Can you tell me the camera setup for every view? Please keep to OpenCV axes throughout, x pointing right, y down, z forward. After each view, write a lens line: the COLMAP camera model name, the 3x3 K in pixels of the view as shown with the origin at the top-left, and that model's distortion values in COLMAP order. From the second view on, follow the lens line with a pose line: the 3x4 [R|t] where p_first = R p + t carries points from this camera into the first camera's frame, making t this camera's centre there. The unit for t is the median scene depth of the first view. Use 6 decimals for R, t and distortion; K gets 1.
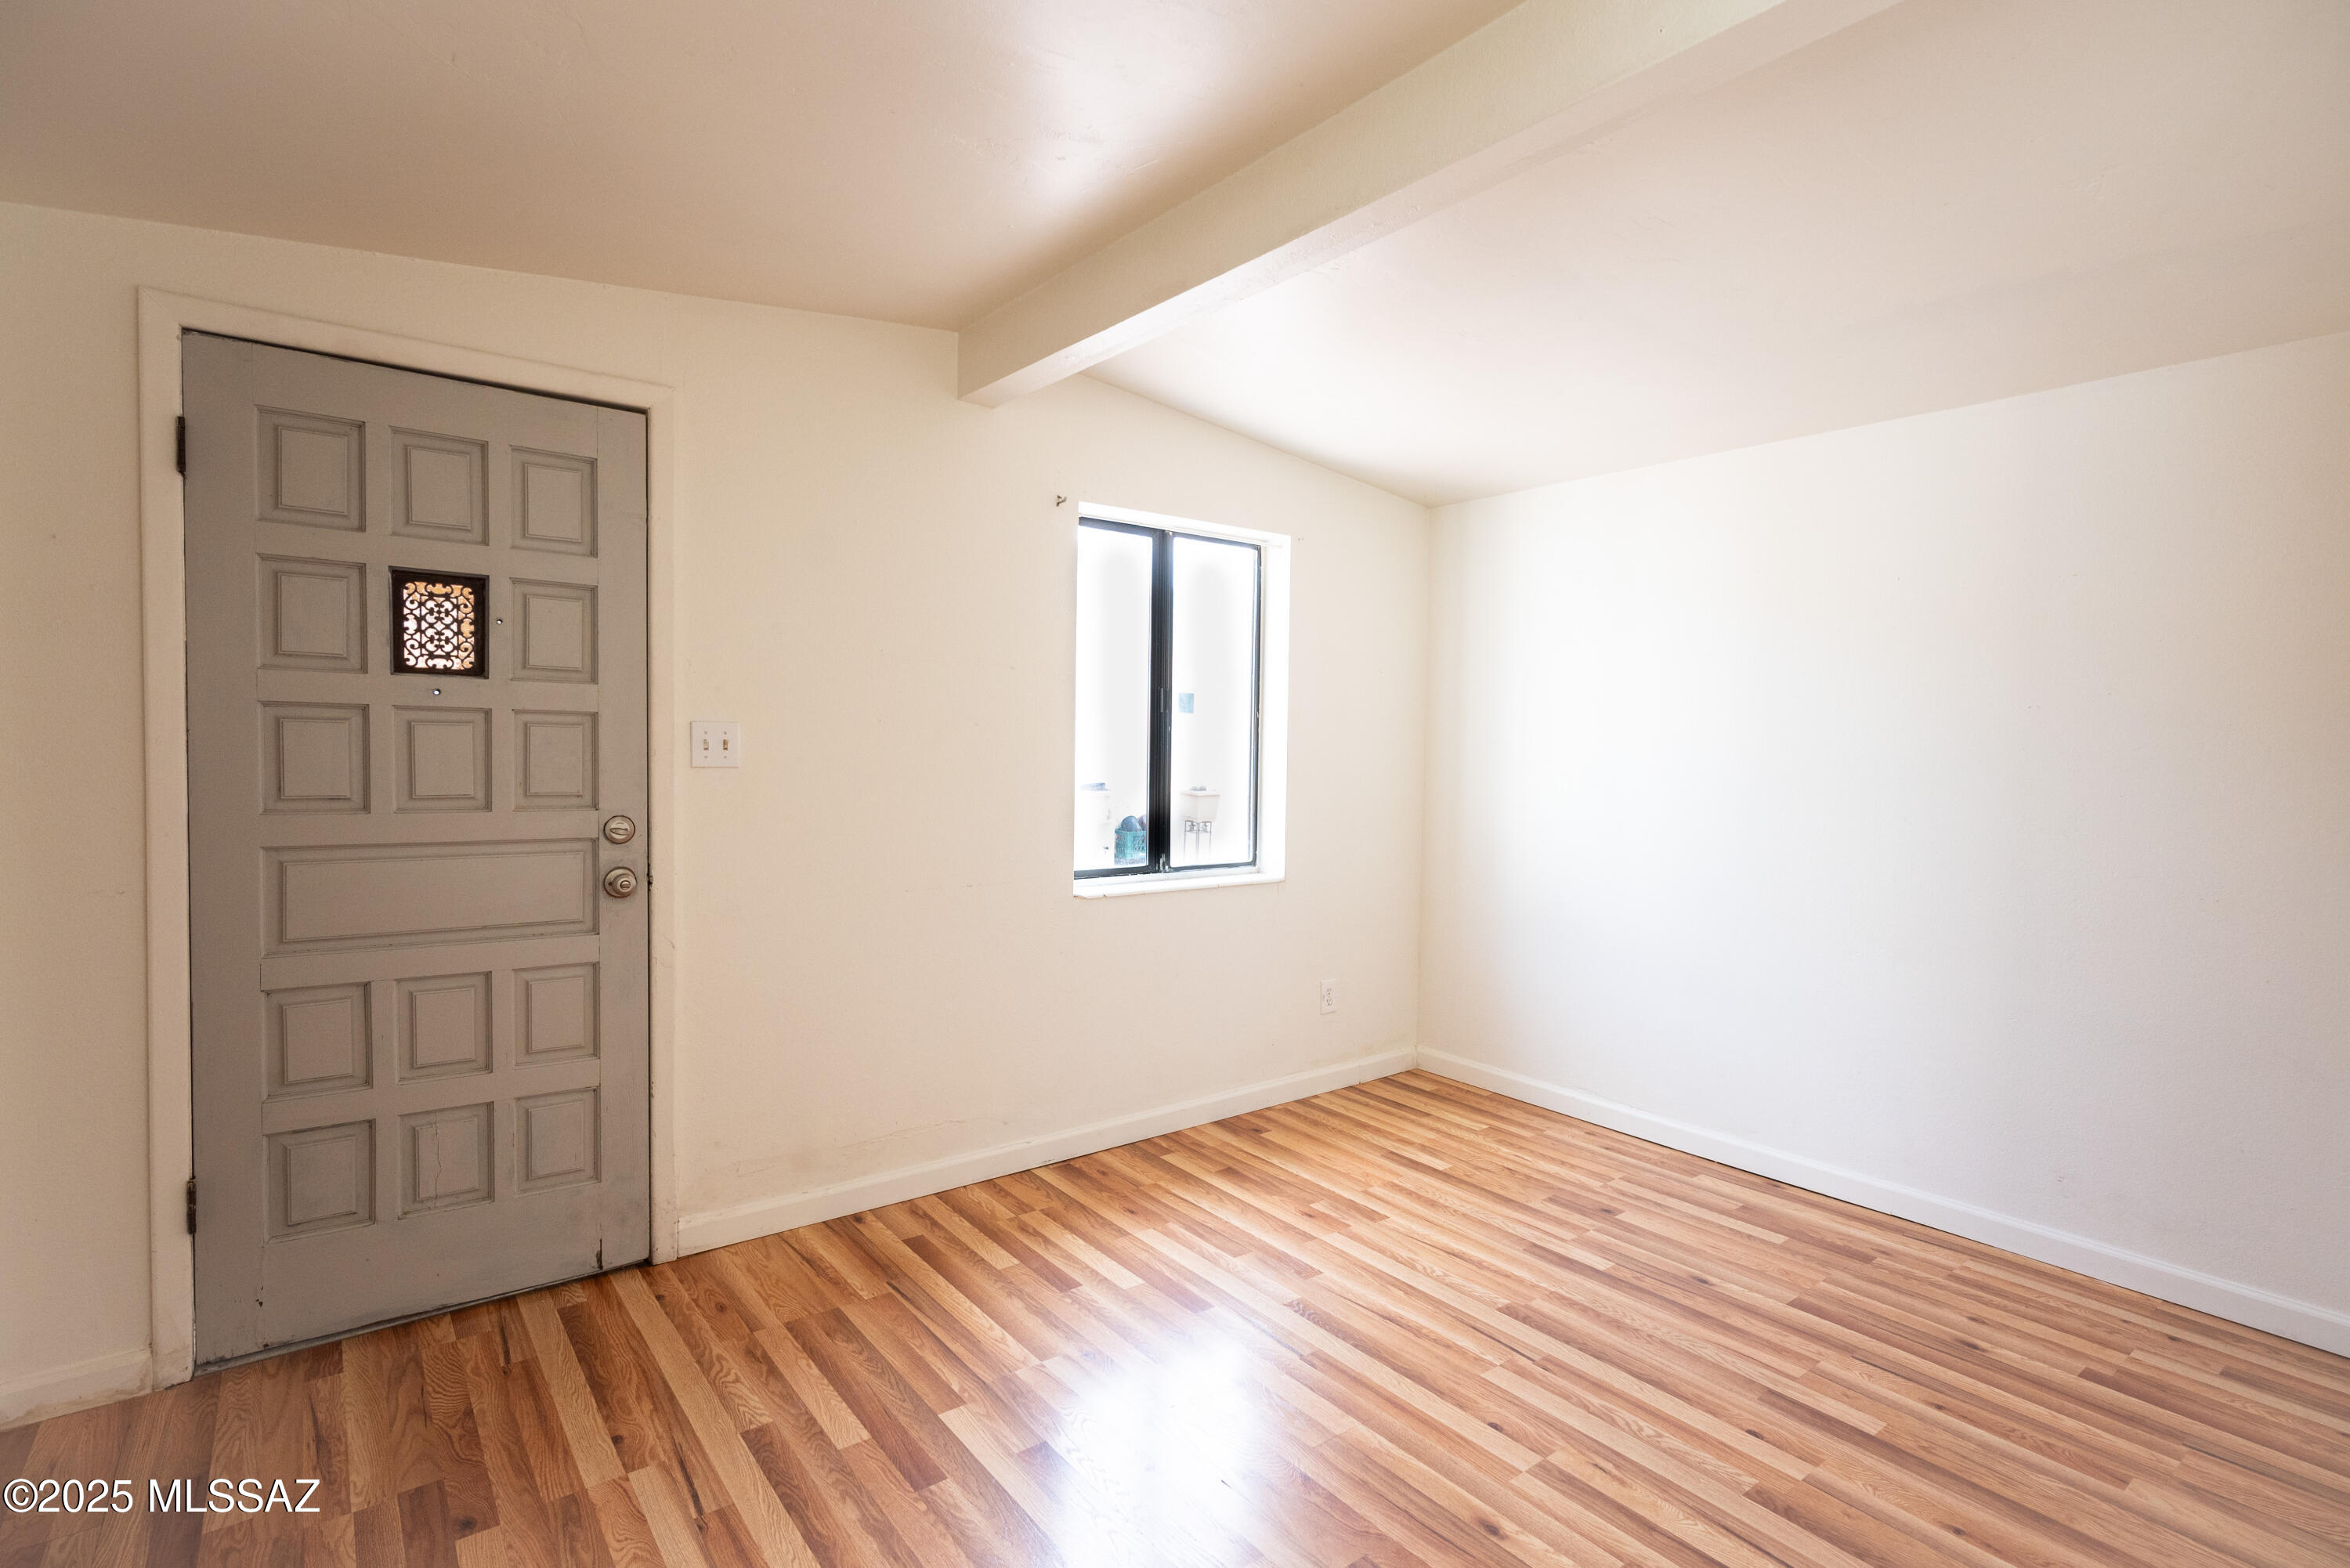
lens RADIAL K [[1124.3, 0, 1175.0], [0, 1124.3, 784.0], [0, 0, 1]] dist [0.003811, 0.000940]
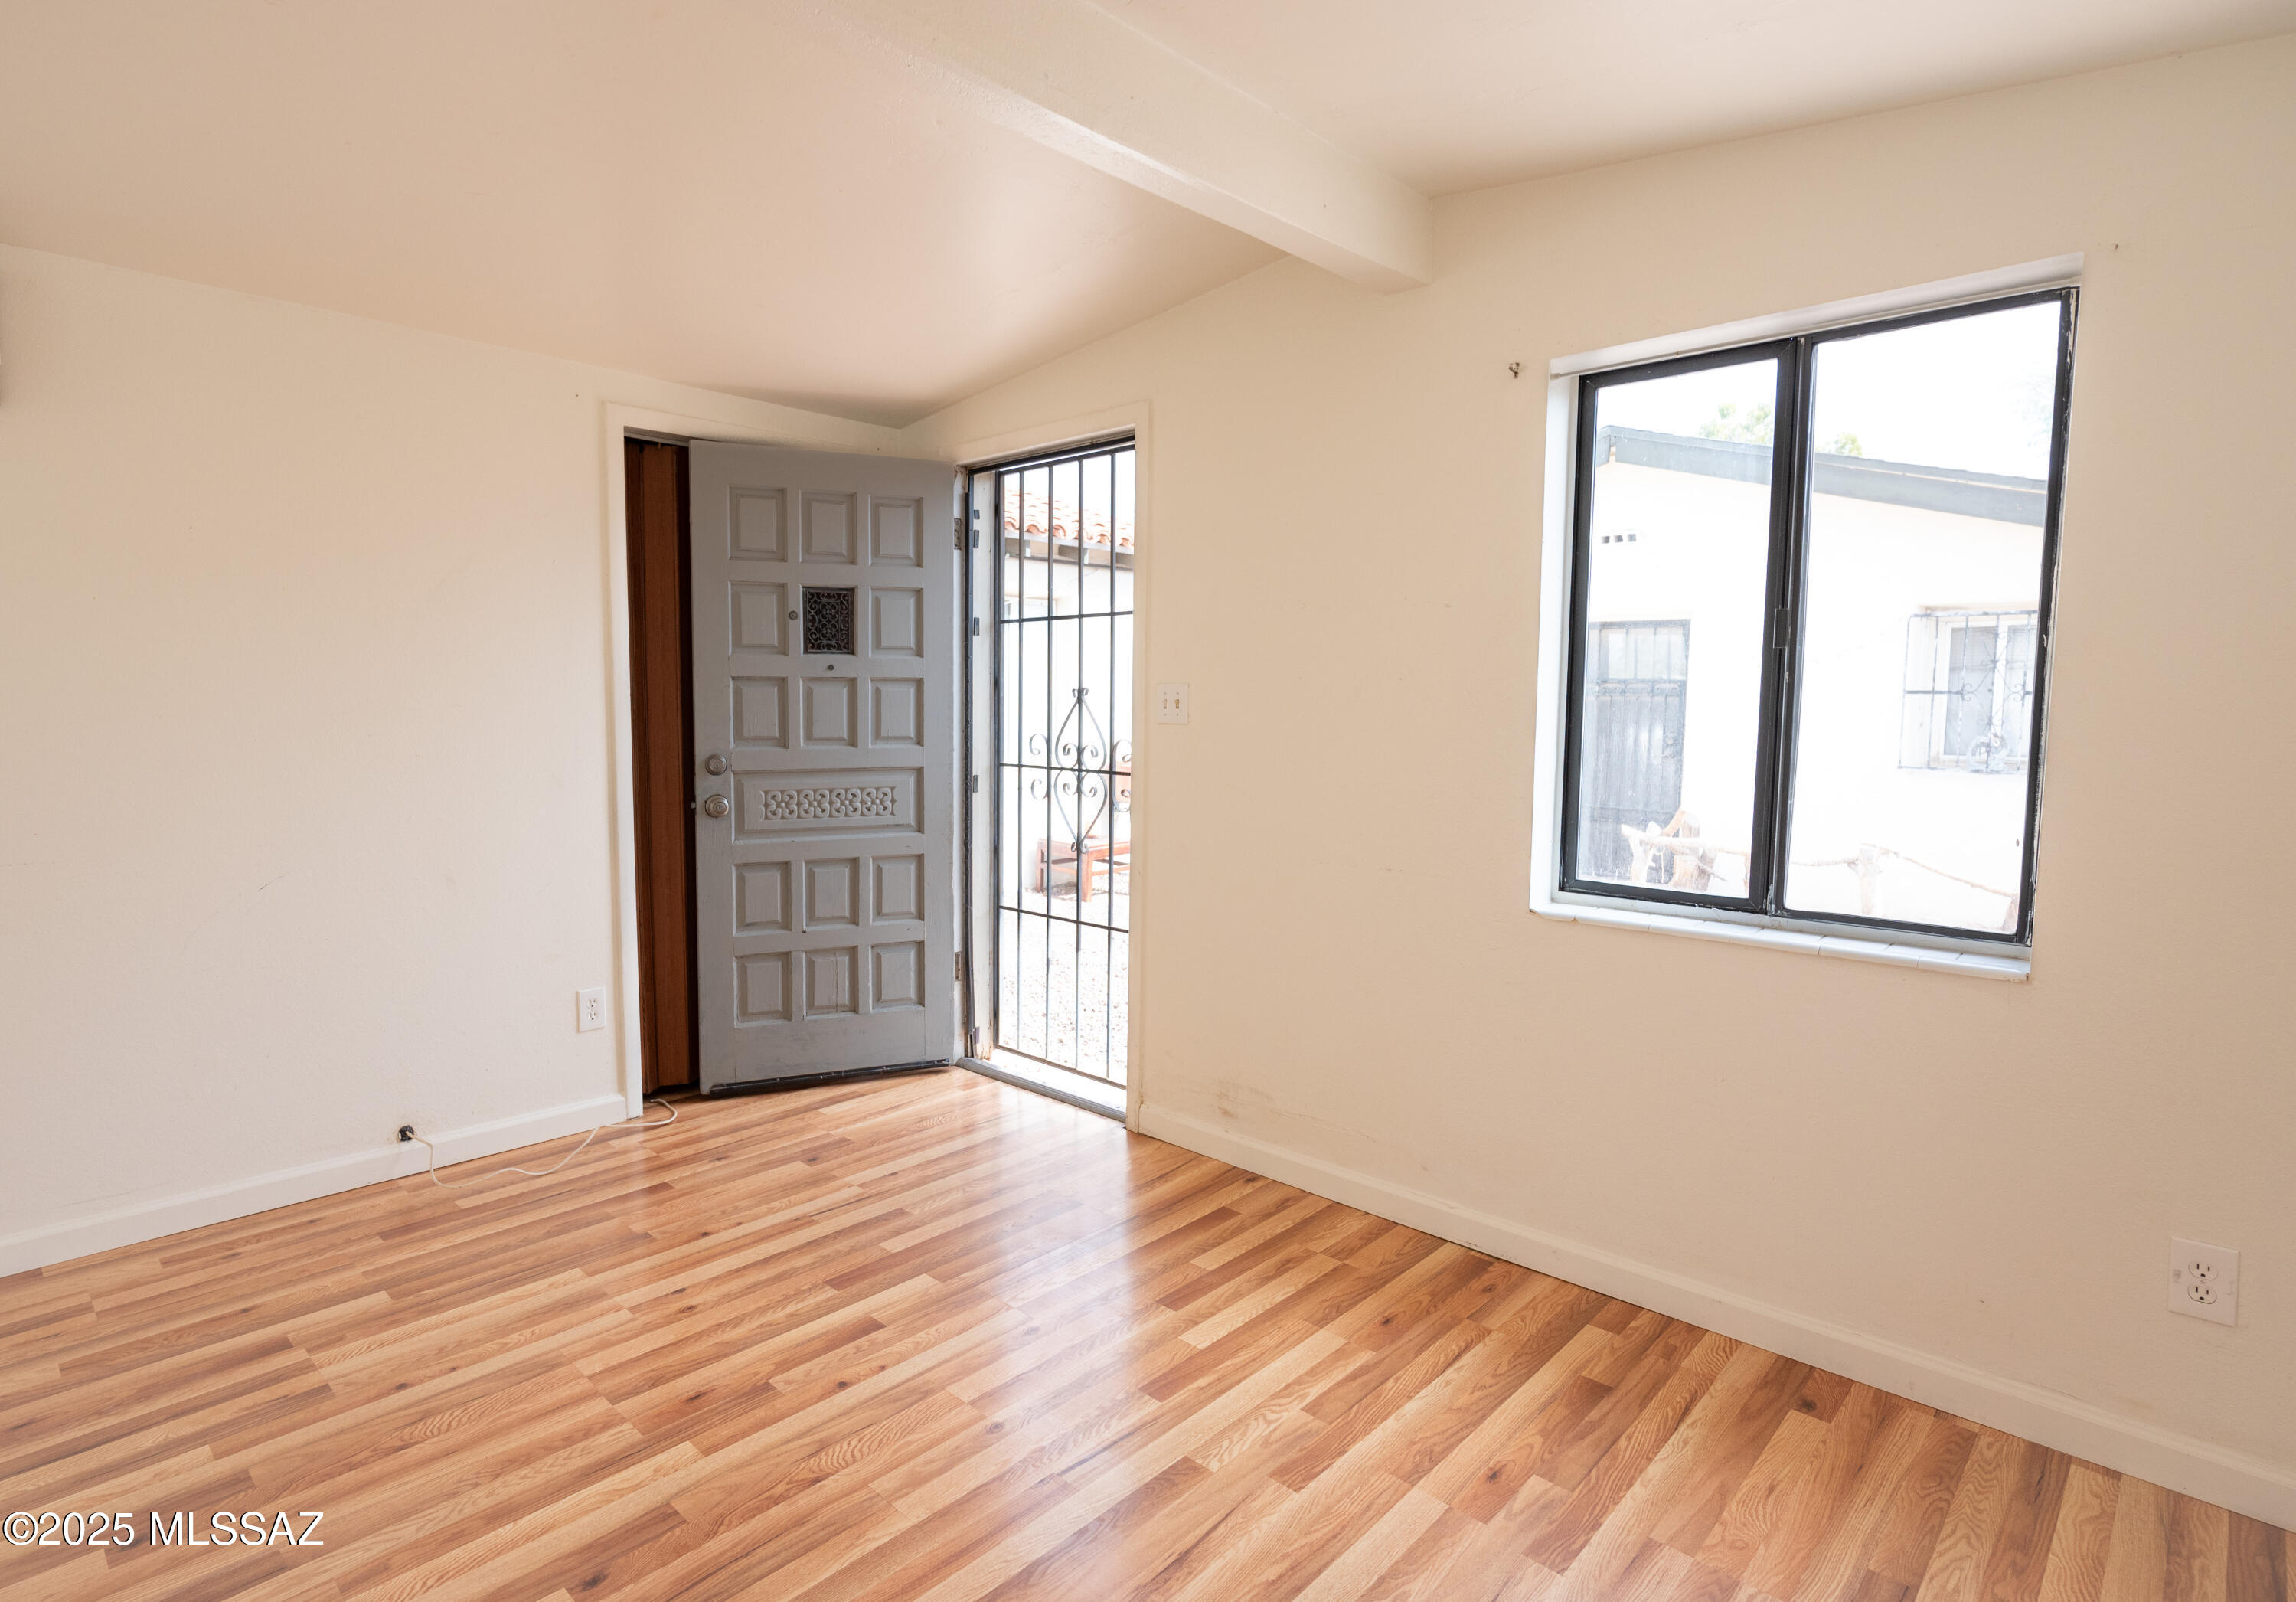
lens RADIAL K [[1180.3, 0, 1114.3], [0, 1180.3, 789.1], [0, 0, 1]] dist [-0.002485, 0.001553]
pose [[0.149525, 0.063046, -0.986746, 0.836676], [-0.039891, 0.997537, 0.057691, -0.016925], [0.987953, 0.030736, 0.151672, 0.834636]]
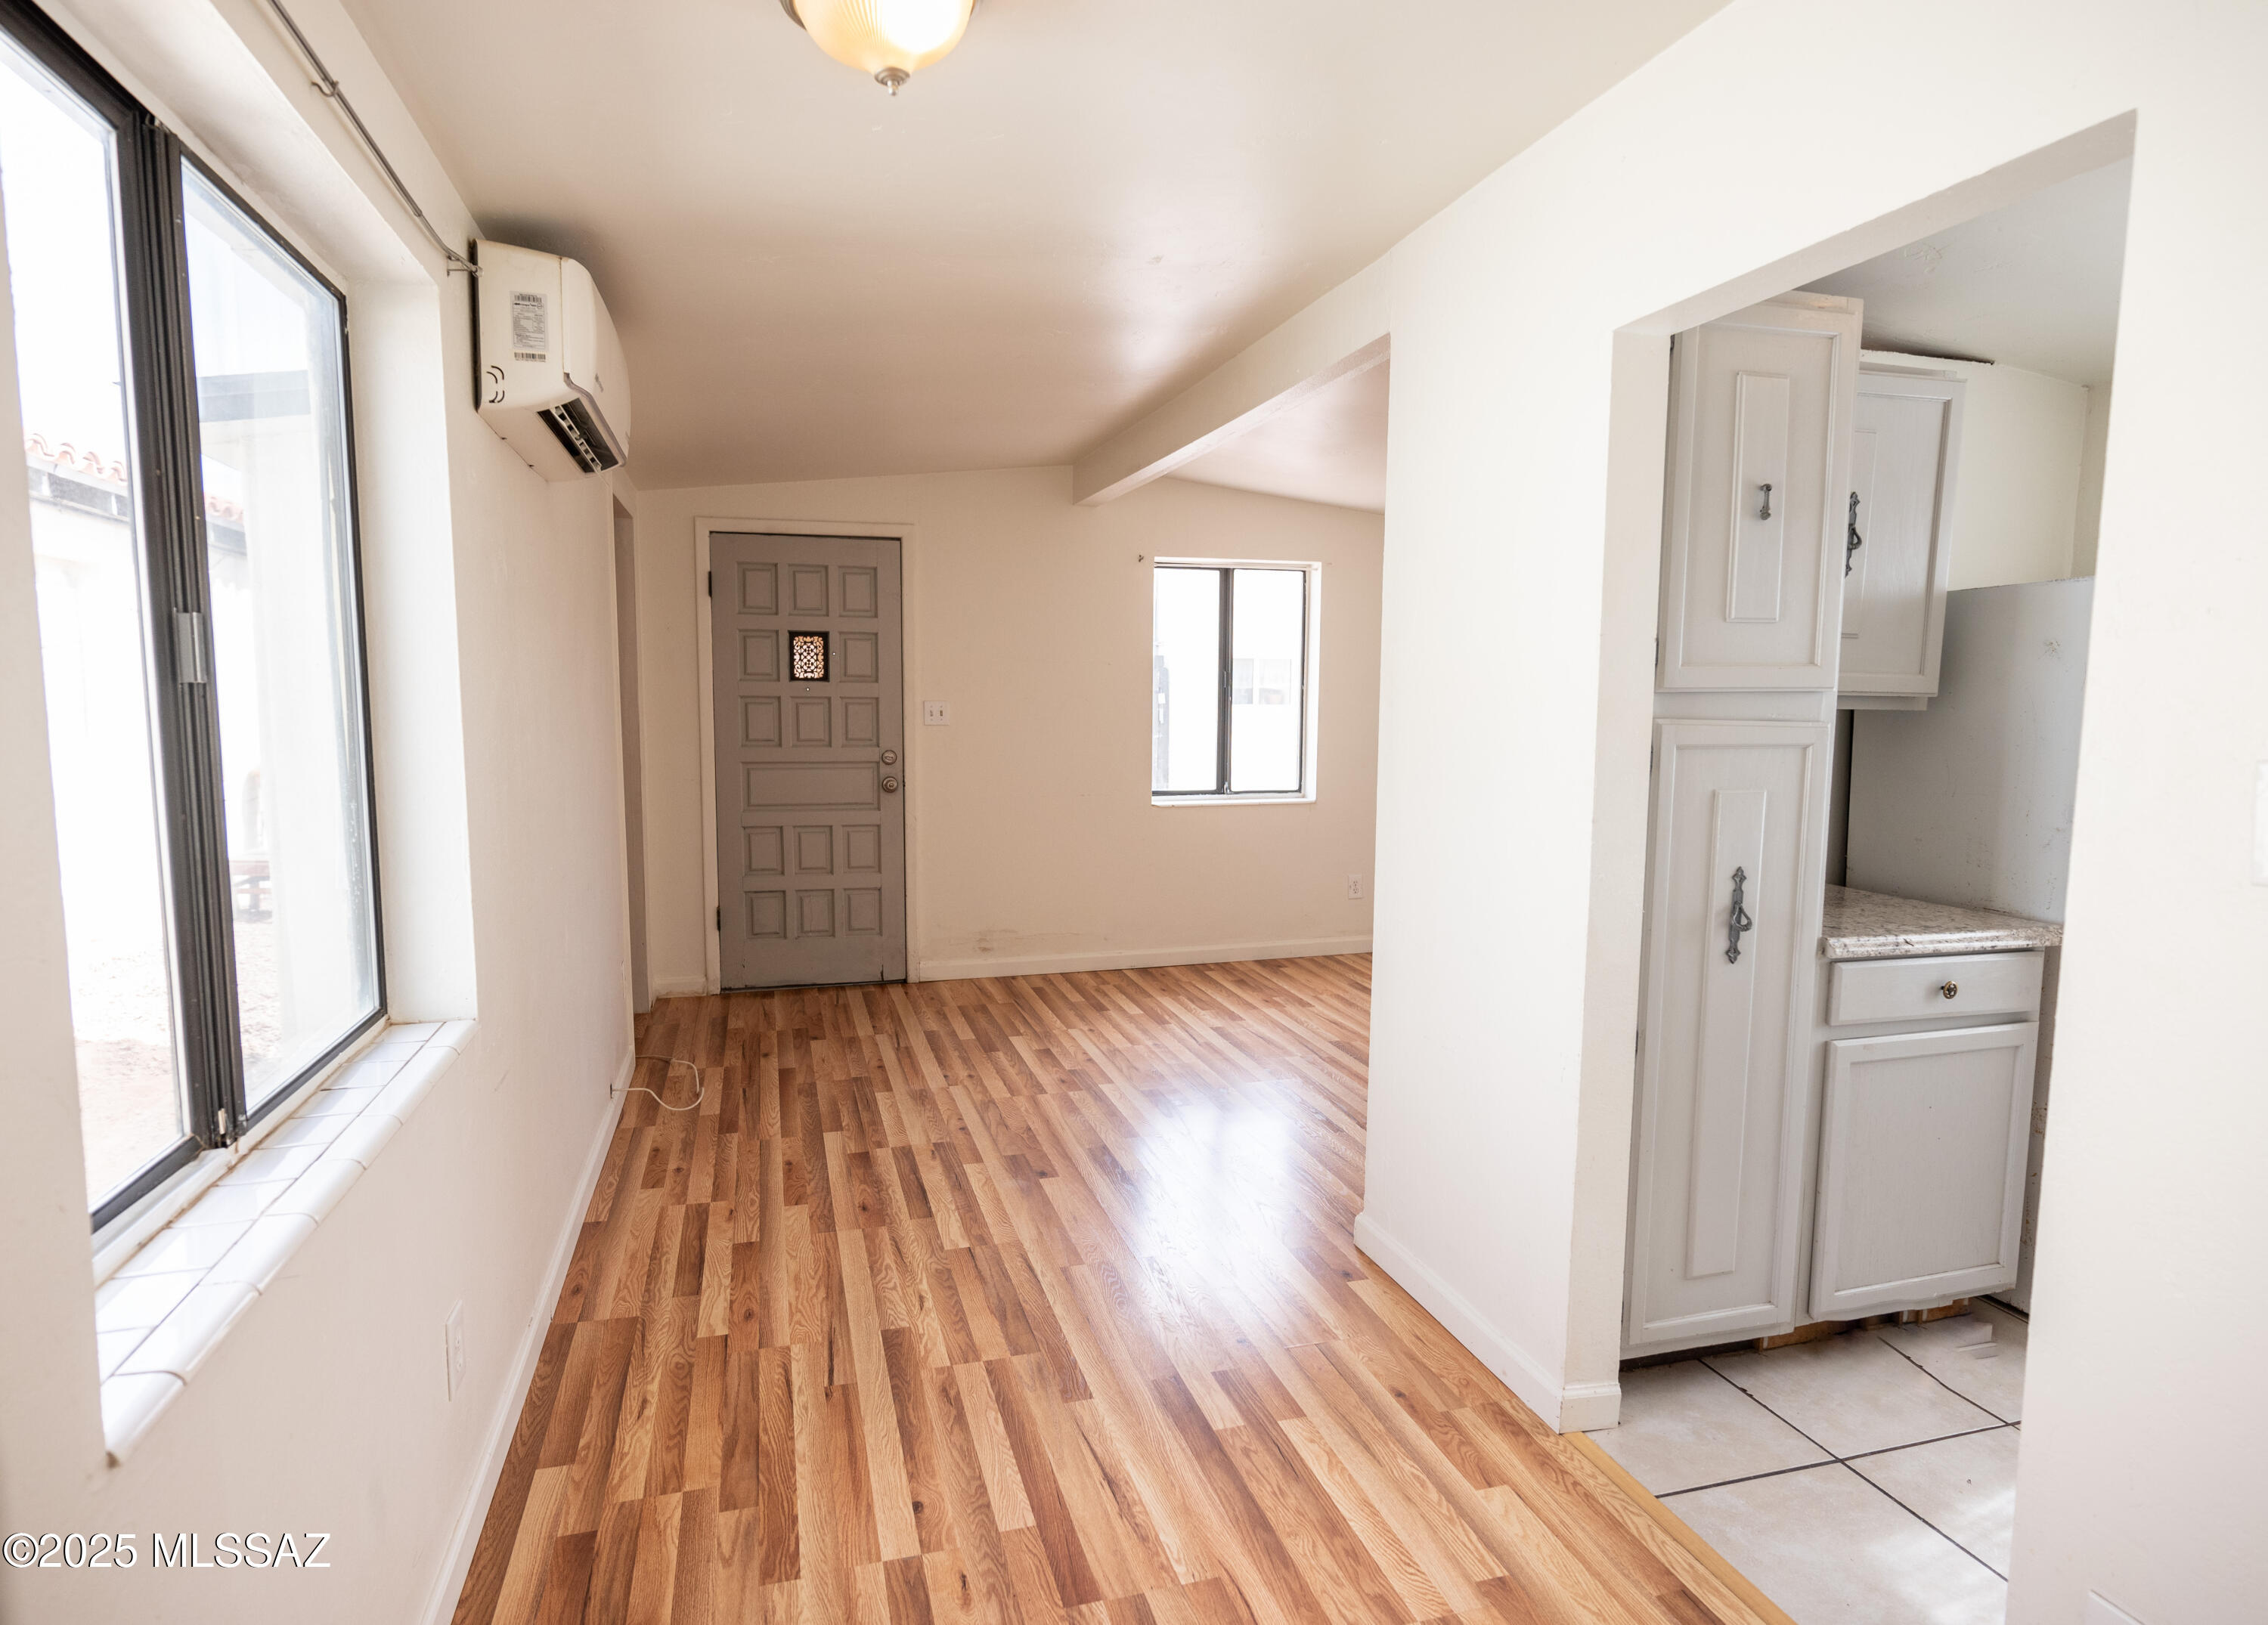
lens RADIAL K [[1183.1, 0, 1098.2], [0, 1183.1, 809.2], [0, 0, 1]] dist [-0.000785, 0.000336]
pose [[0.928314, 0.027839, -0.370754, 0.628252], [-0.004813, 0.998009, 0.062888, -0.000734], [0.371767, -0.056595, 0.926600, -0.799056]]
